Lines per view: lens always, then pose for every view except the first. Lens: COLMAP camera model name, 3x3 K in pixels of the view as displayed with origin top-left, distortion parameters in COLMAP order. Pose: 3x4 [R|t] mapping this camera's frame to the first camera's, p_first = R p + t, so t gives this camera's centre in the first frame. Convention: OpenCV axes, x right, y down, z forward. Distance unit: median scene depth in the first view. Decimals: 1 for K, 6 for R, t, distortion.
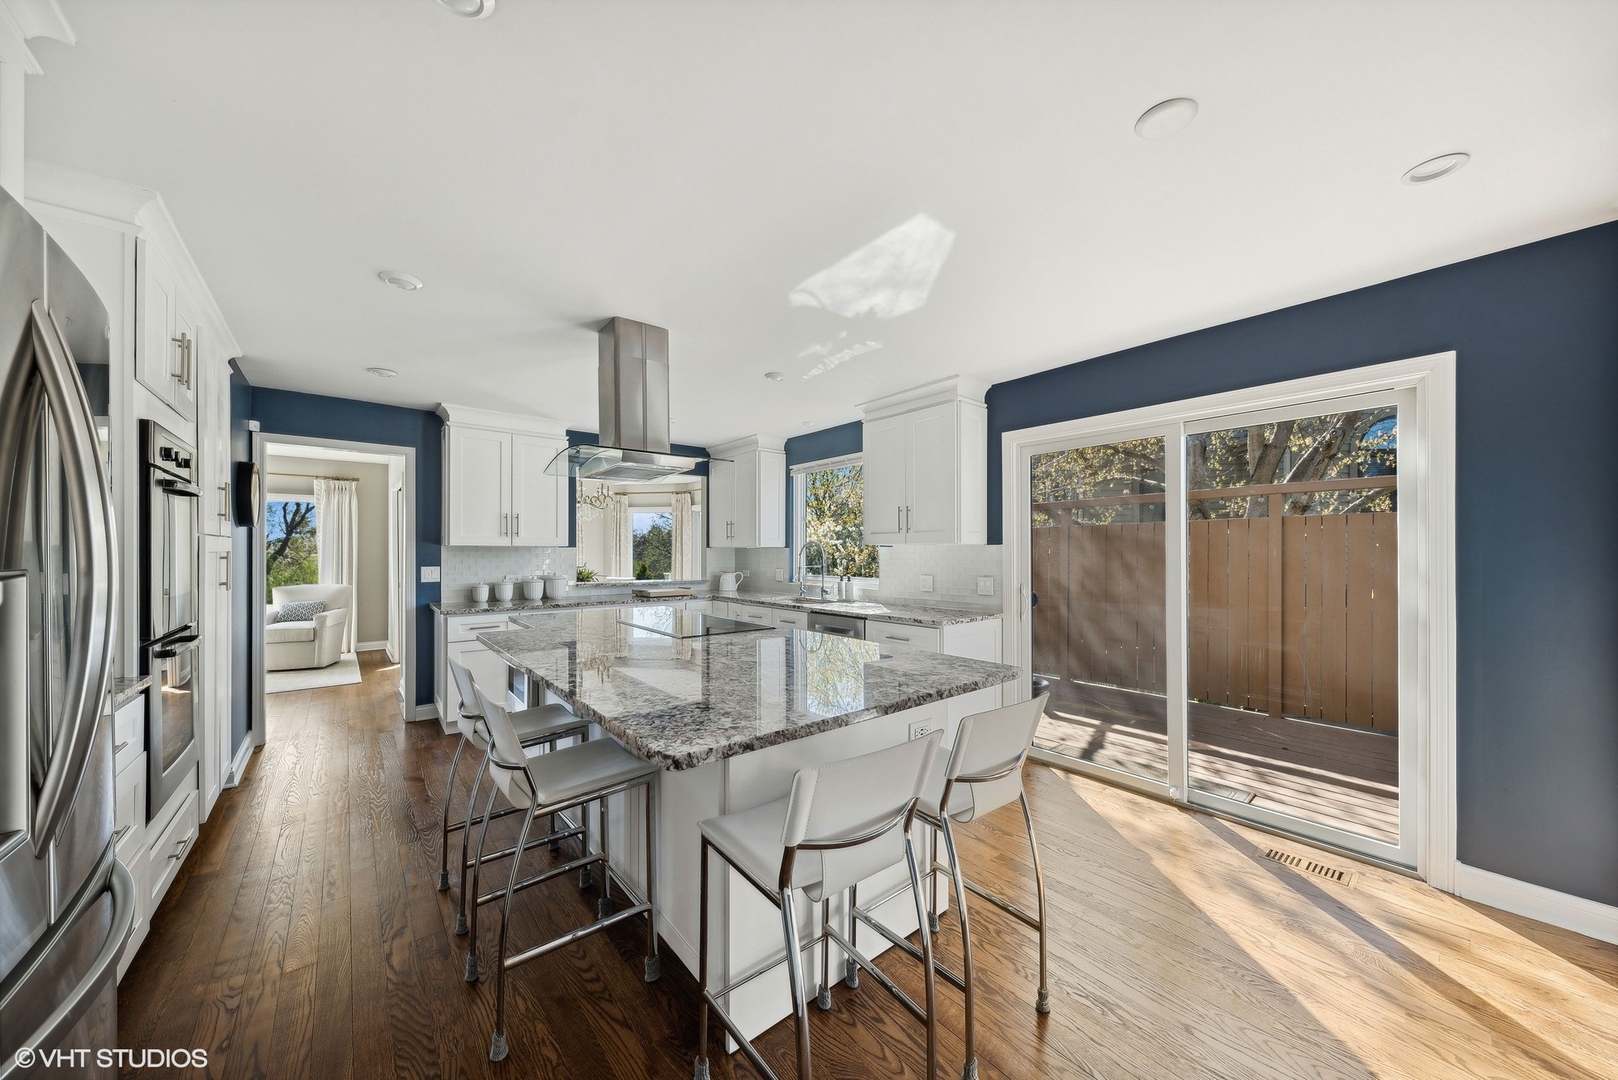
lens RADIAL K [[566.8, 0, 809.6], [0, 566.8, 549.9], [0, 0, 1]] dist [0.002431, -0.000154]
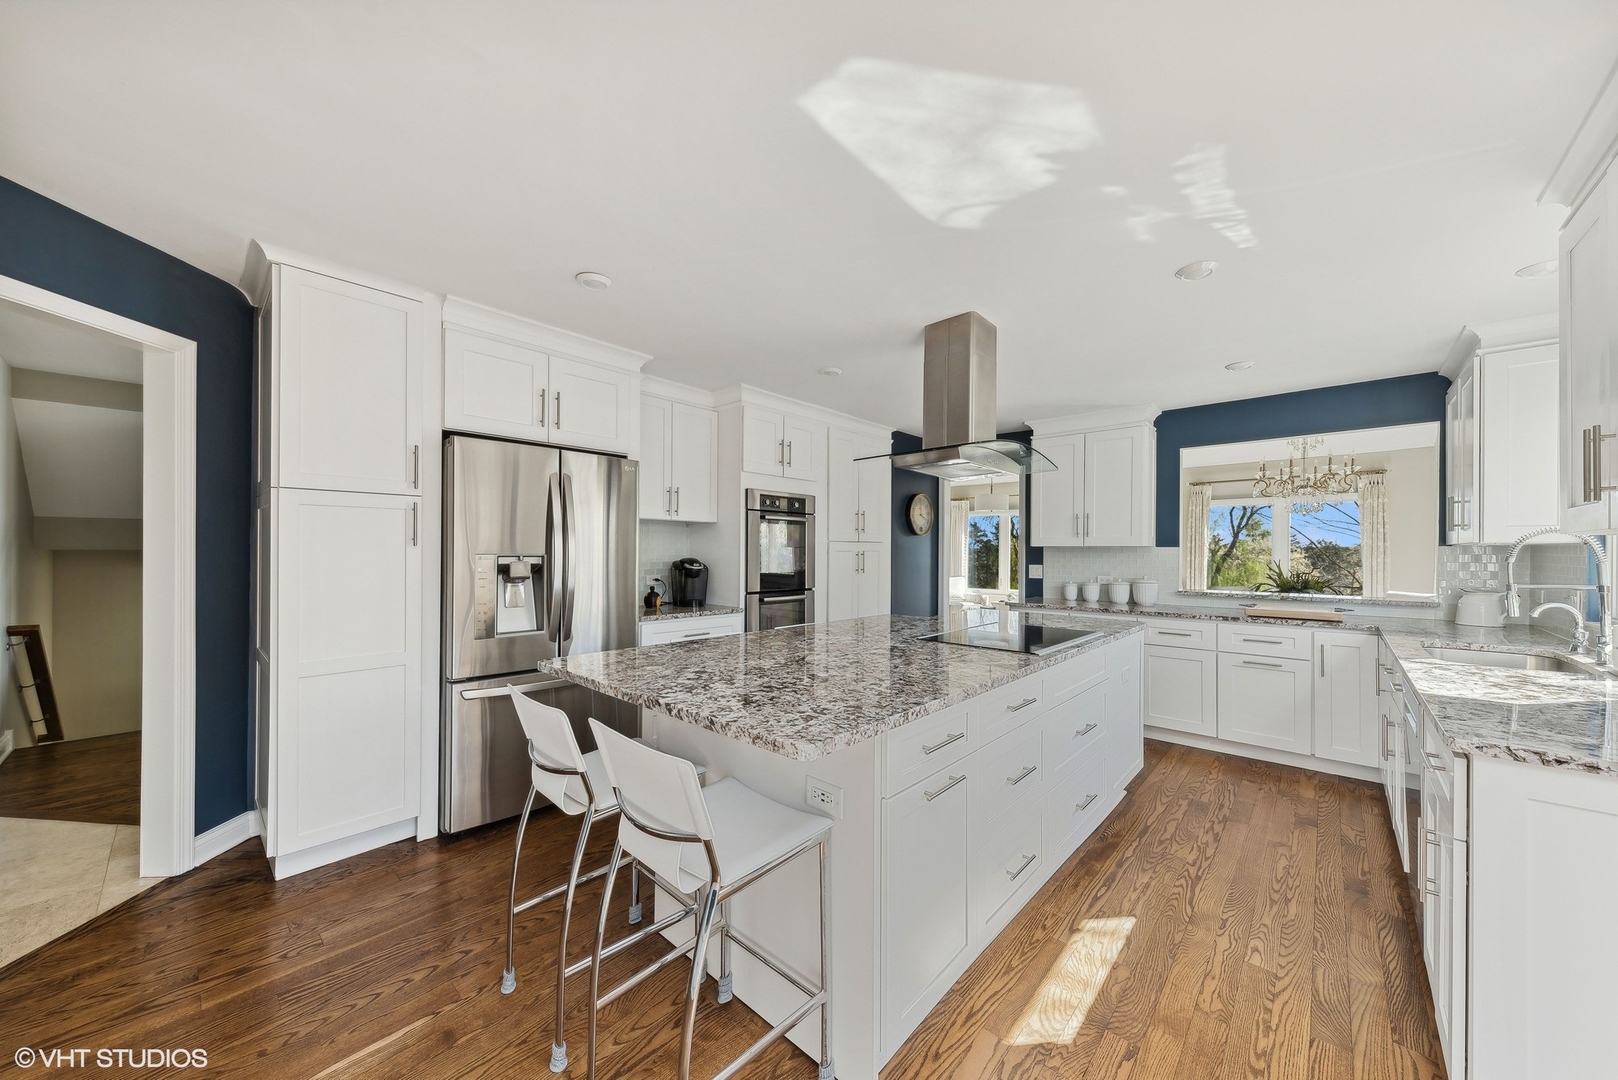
lens RADIAL K [[566.8, 0, 798.6], [0, 566.8, 545.7], [0, 0, 1]] dist [0.002431, -0.000154]
pose [[0.120150, -0.011070, -0.992694, 0.348447], [0.000691, 0.999939, -0.011067, 0.002711], [0.992756, 0.000643, 0.120150, 0.334834]]
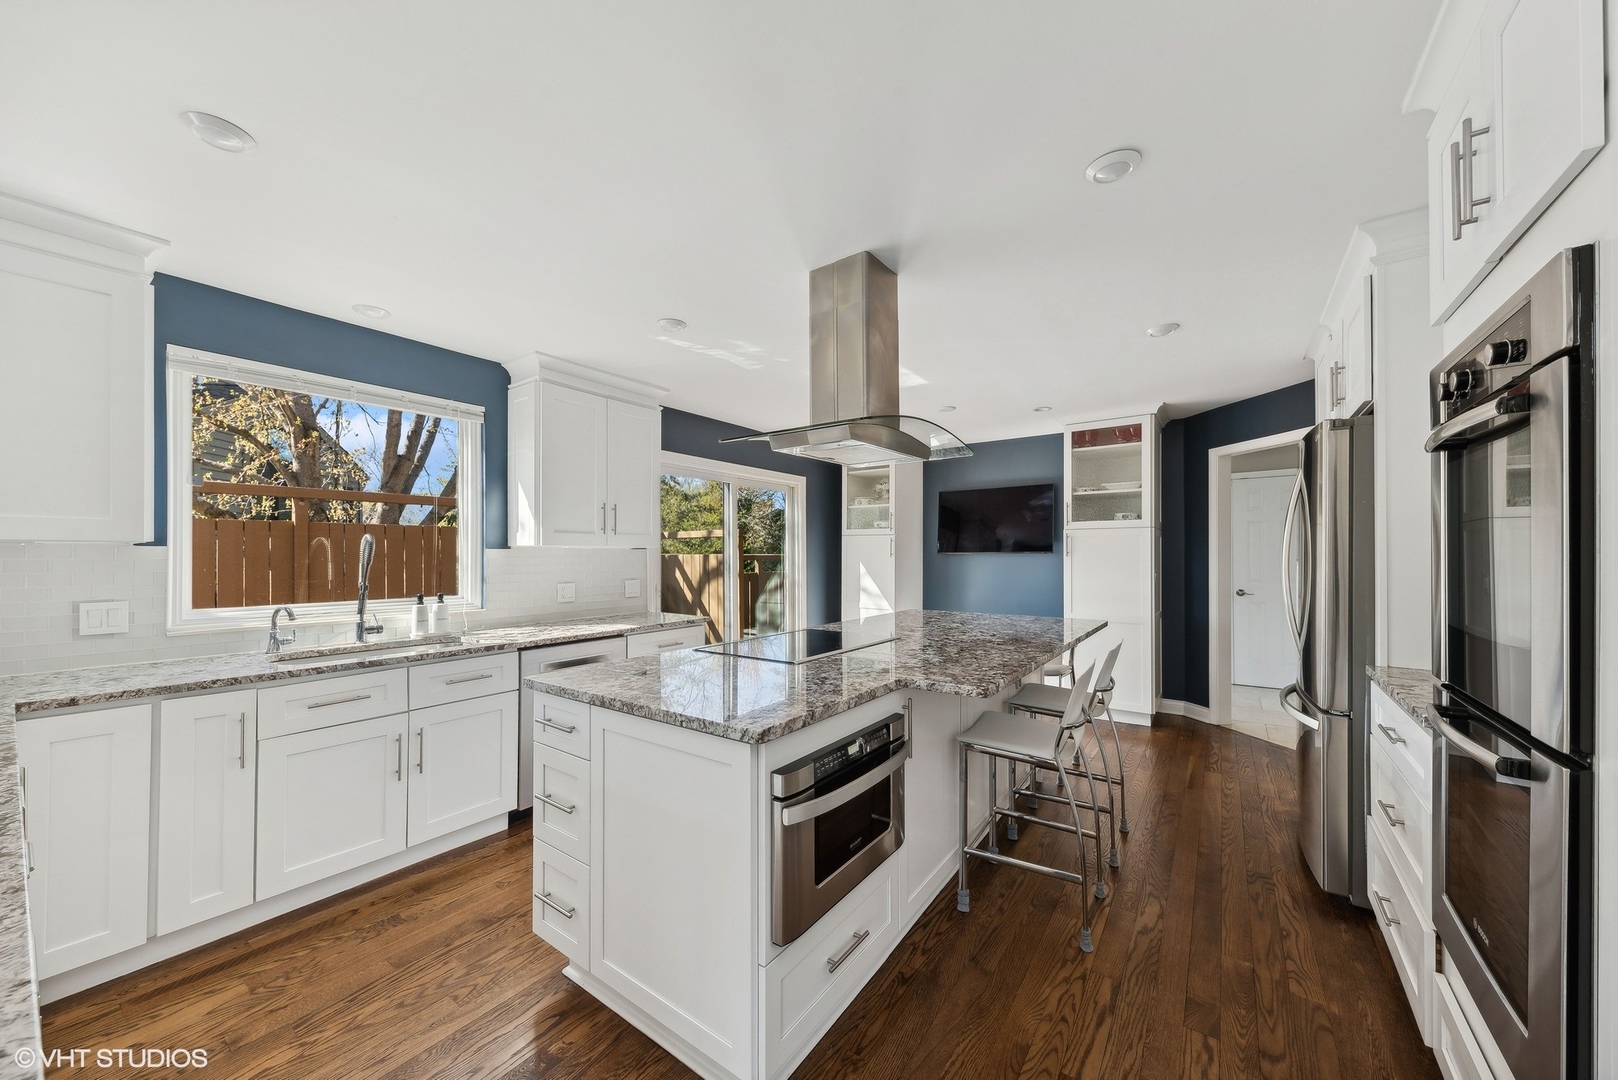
lens RADIAL K [[566.8, 0, 801.3], [0, 566.8, 552.2], [0, 0, 1]] dist [0.002431, -0.000154]
pose [[-0.259840, 0.010163, 0.965598, -0.574330], [0.000163, 0.999945, -0.010481, 0.005245], [-0.965652, -0.002566, -0.259827, 0.704113]]
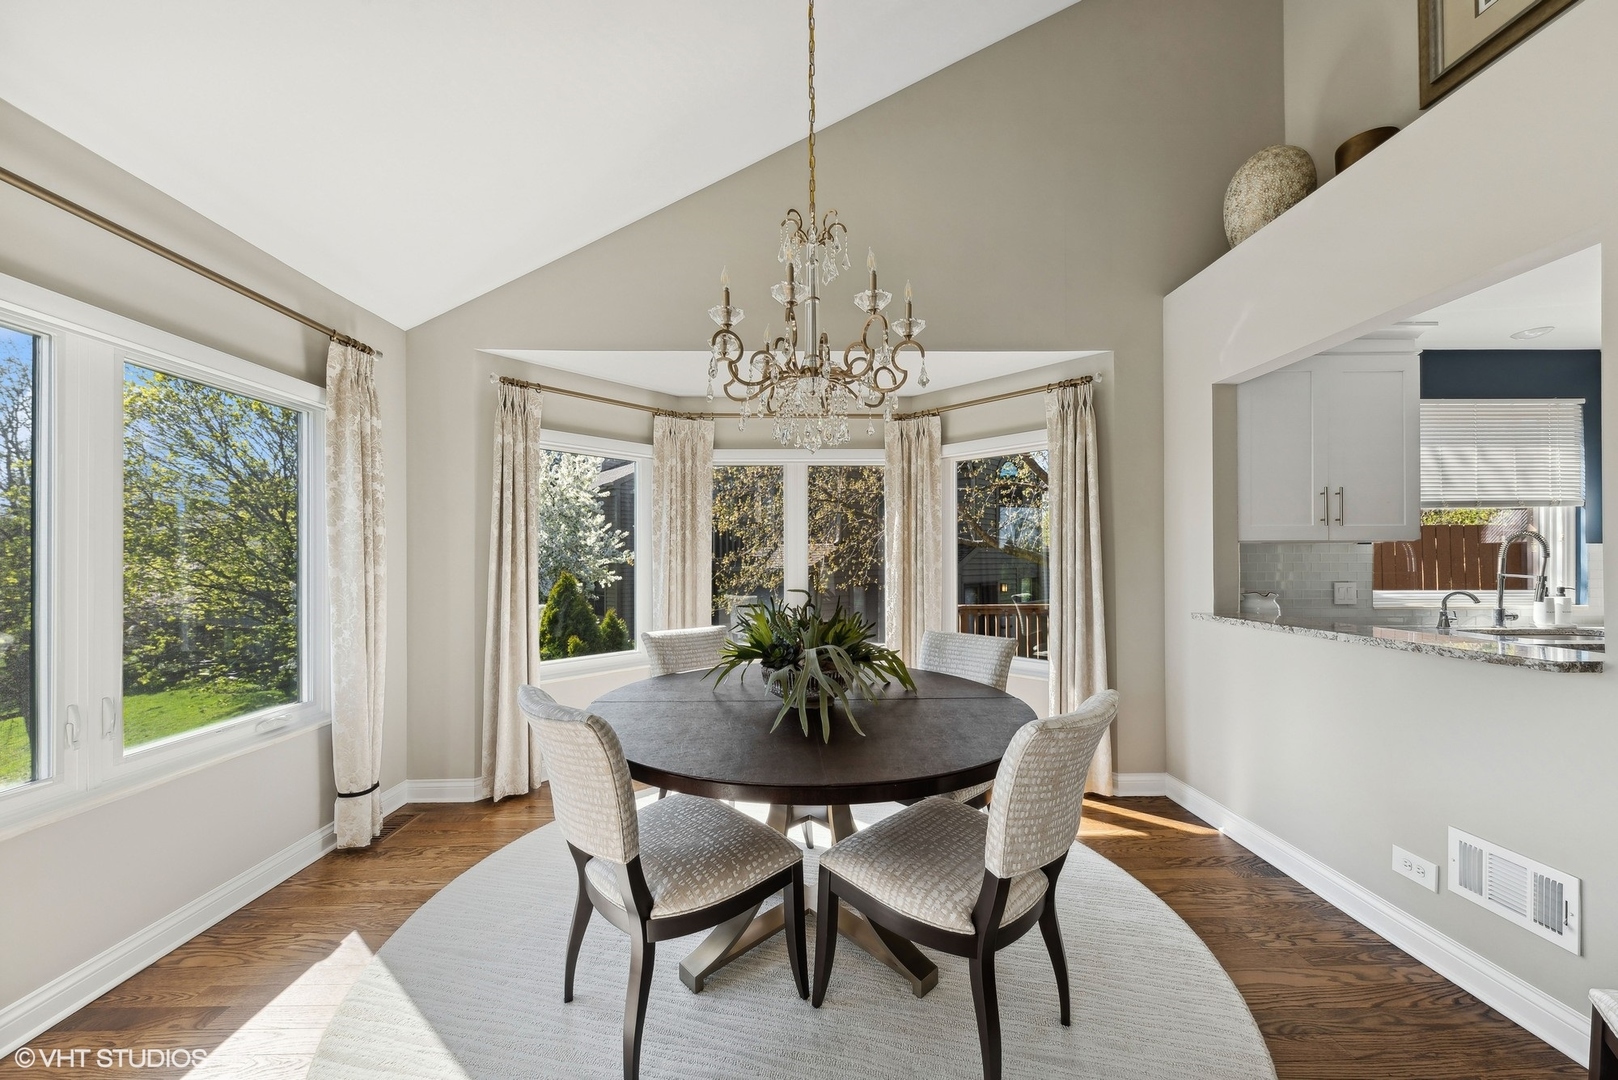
lens RADIAL K [[566.8, 0, 799.4], [0, 566.8, 557.5], [0, 0, 1]] dist [0.002431, -0.000154]
pose [[0.630347, -0.008502, 0.776267, -0.878677], [0.001253, 0.999950, 0.009935, 0.003230], [-0.776312, -0.005290, 0.630326, 1.143266]]
